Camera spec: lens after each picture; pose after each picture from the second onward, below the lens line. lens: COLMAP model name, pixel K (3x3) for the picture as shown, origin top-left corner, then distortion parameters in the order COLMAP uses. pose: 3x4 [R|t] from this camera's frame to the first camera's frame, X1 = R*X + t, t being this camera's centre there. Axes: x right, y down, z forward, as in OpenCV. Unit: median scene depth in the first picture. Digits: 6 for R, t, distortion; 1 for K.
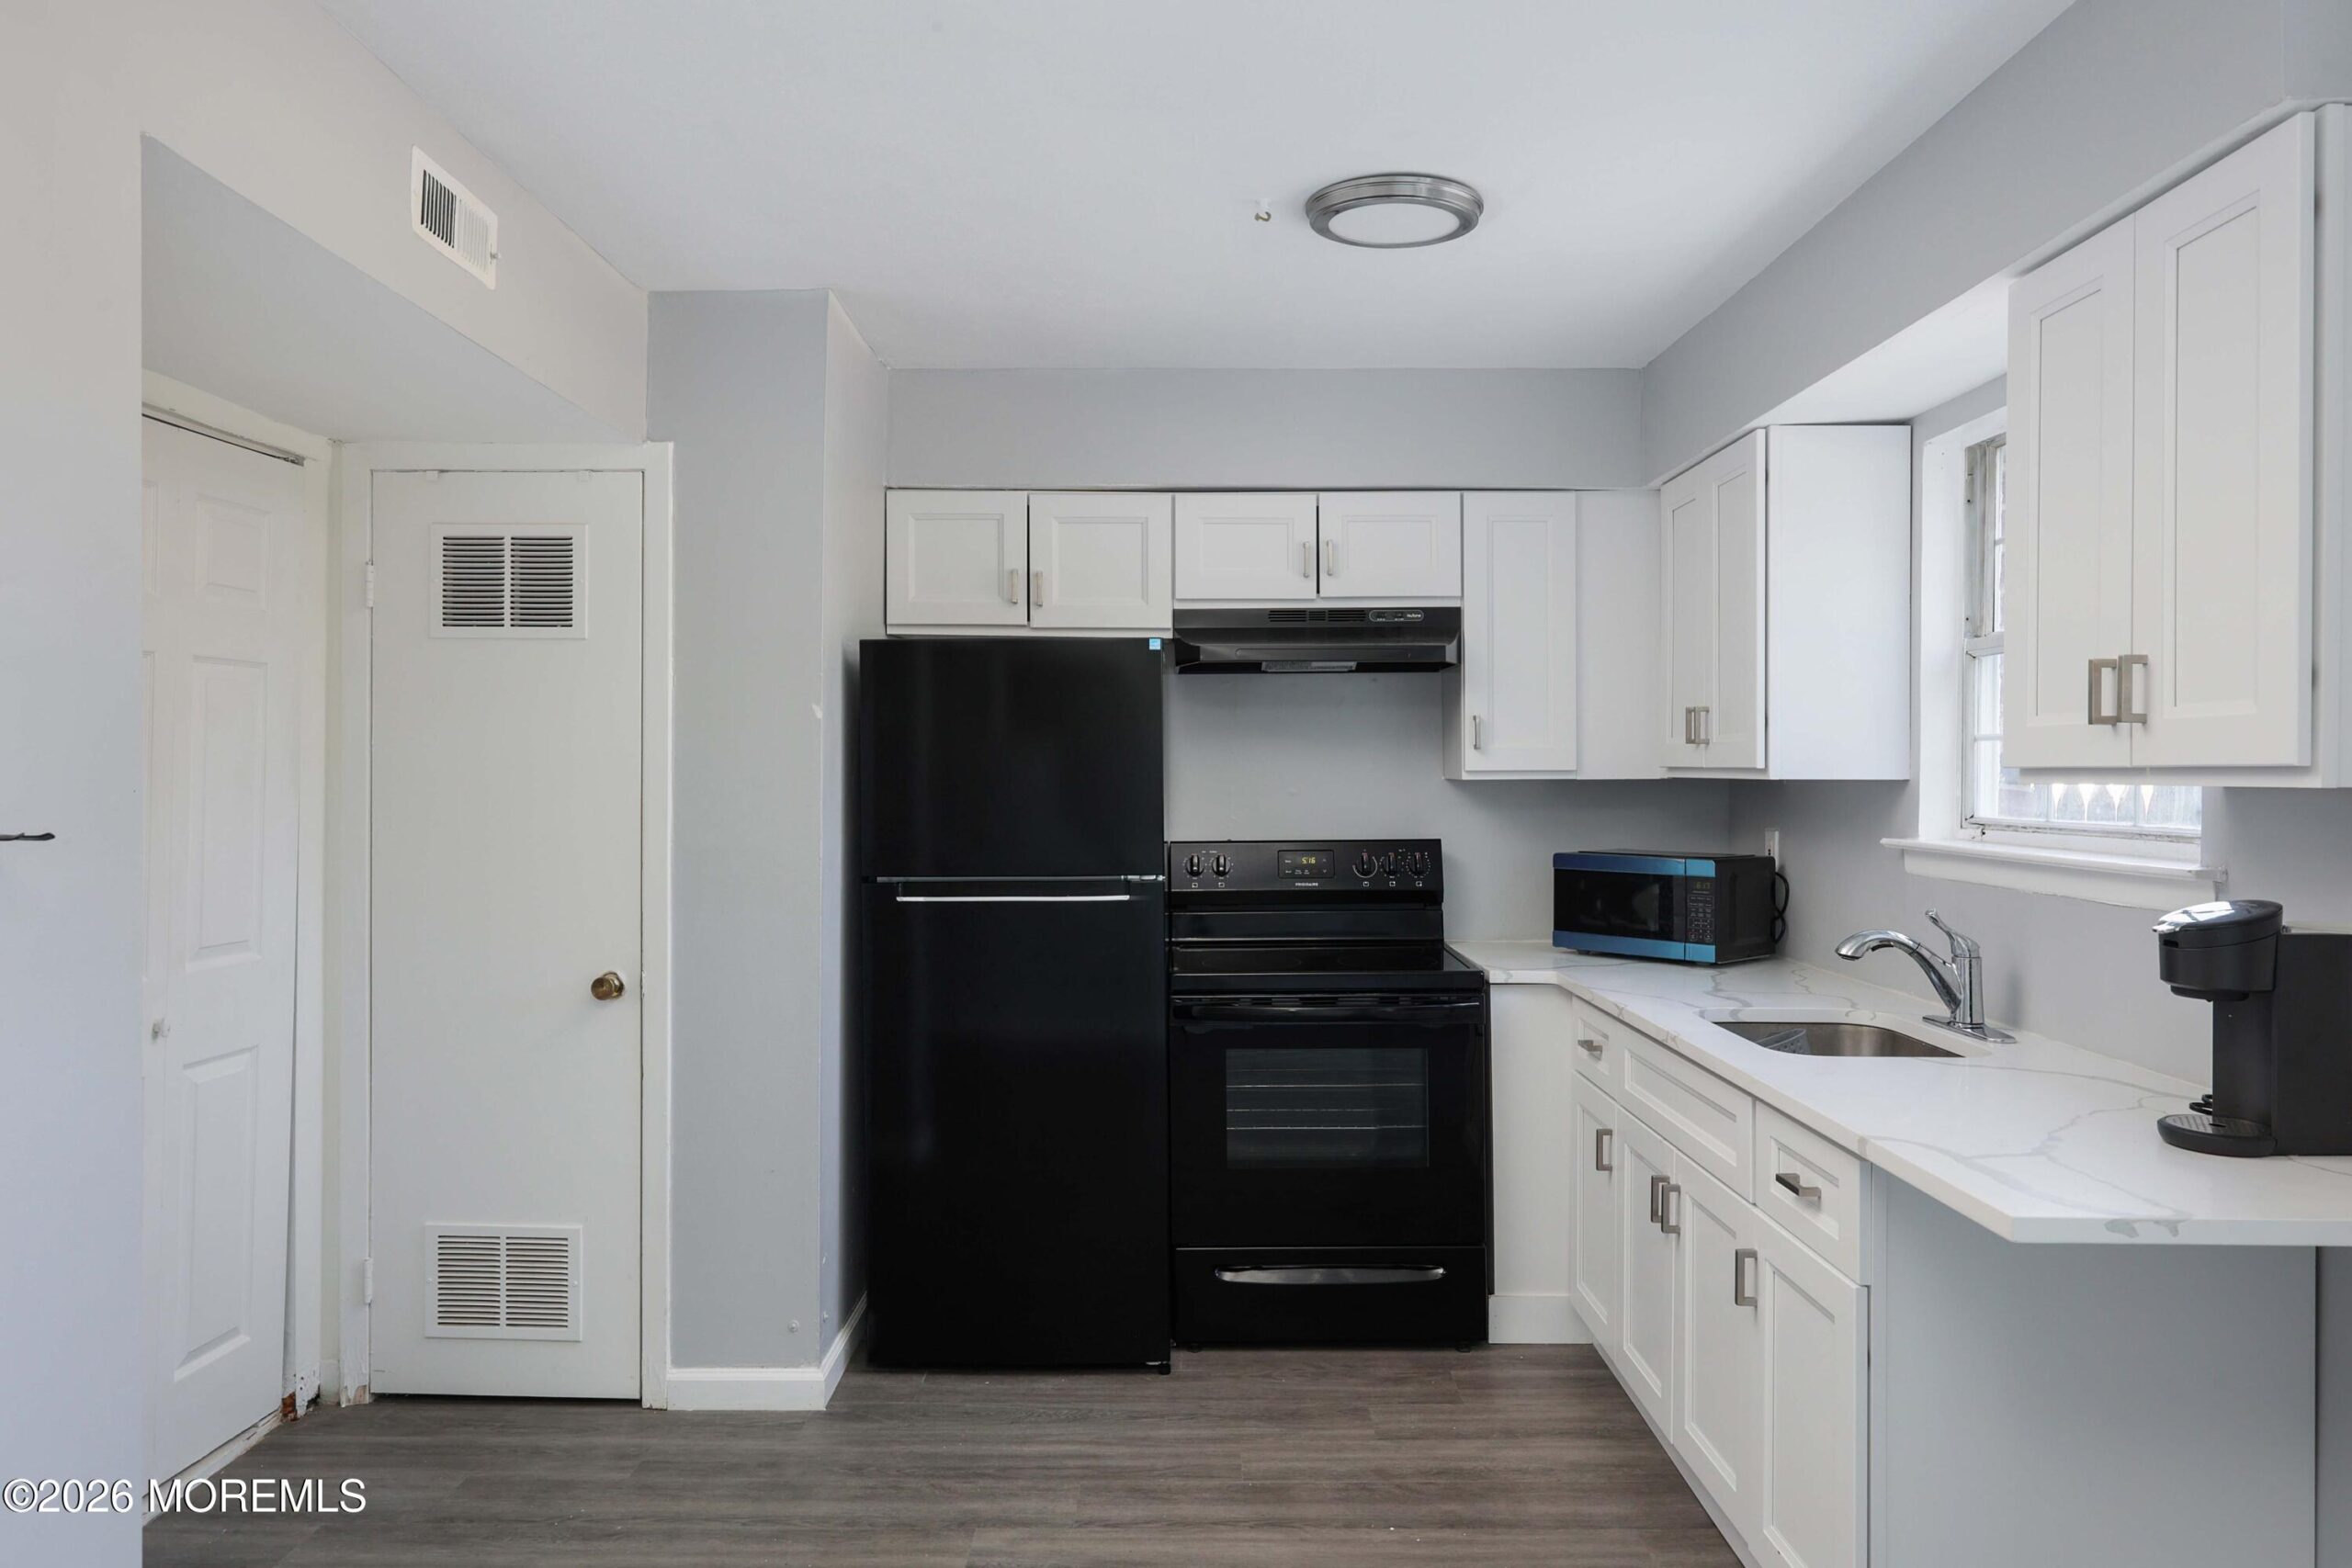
lens RADIAL K [[1530.3, 0, 1176.0], [0, 1530.3, 784.0], [0, 0, 1]] dist [0.001747, -0.000256]
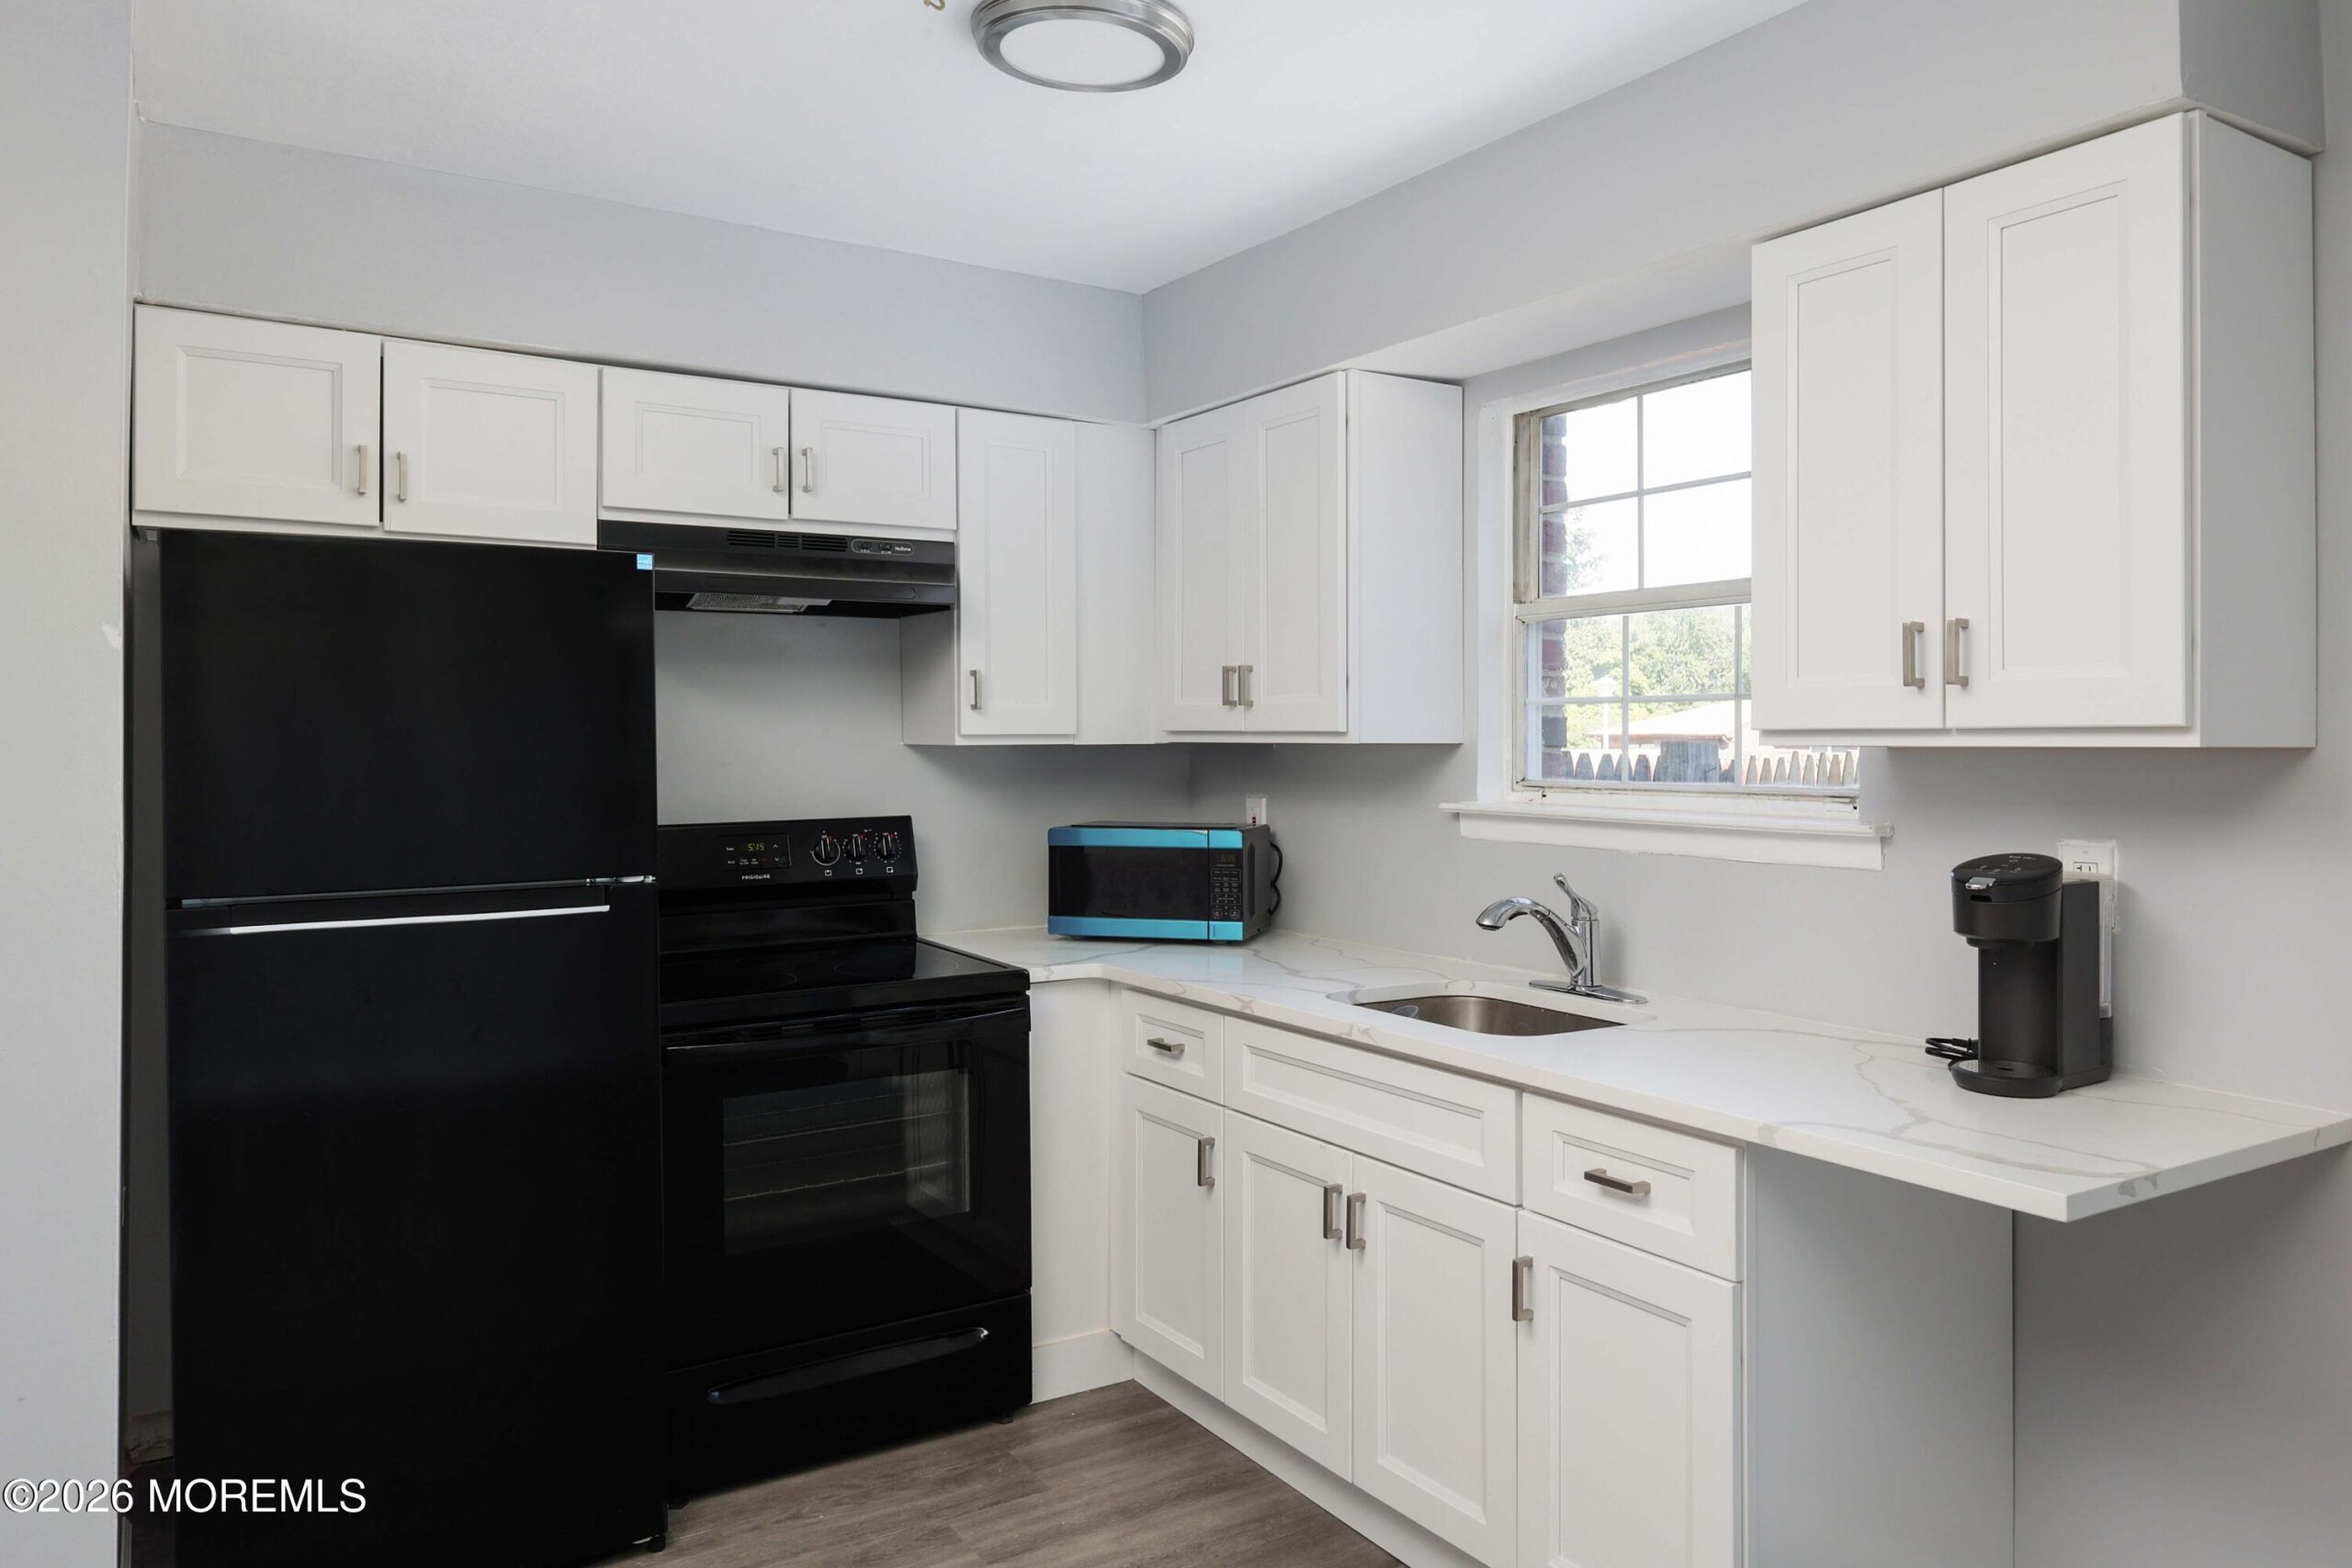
lens RADIAL K [[1575.9, 0, 1178.2], [0, 1575.9, 742.5], [0, 0, 1]] dist [0.001641, -0.000387]
pose [[0.836518, -0.002120, 0.547936, -0.207334], [0.005555, 0.999974, -0.004613, 0.000431], [-0.547912, 0.006903, 0.836508, 0.217191]]
